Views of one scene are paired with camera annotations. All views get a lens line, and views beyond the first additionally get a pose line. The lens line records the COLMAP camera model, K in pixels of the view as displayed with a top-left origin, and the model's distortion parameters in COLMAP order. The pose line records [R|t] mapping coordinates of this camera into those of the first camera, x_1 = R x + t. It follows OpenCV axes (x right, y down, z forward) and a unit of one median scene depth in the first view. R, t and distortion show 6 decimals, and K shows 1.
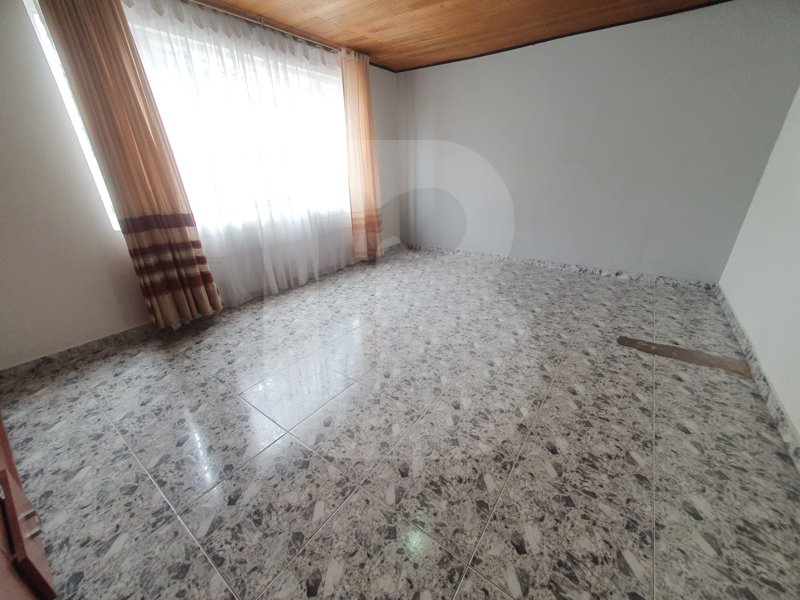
lens RADIAL K [[316.2, 0, 406.5], [0, 316.2, 300.6], [0, 0, 1]] dist [0.001933, 0.000093]
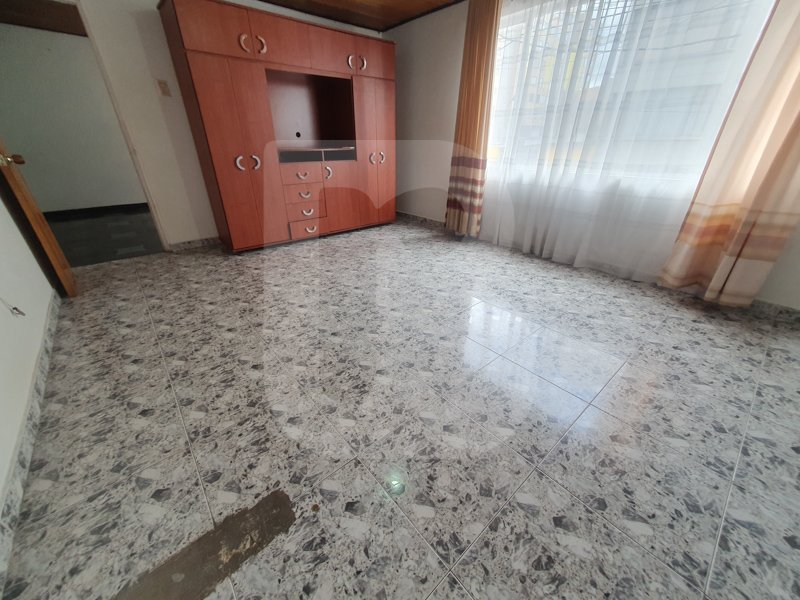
lens RADIAL K [[316.2, 0, 406.5], [0, 316.2, 300.6], [0, 0, 1]] dist [0.001933, 0.000093]
pose [[-0.229645, 0.467526, -0.853629, 0.969423], [-0.375646, 0.766533, 0.520882, -0.455582], [0.897860, 0.440280, -0.000406, 1.115628]]
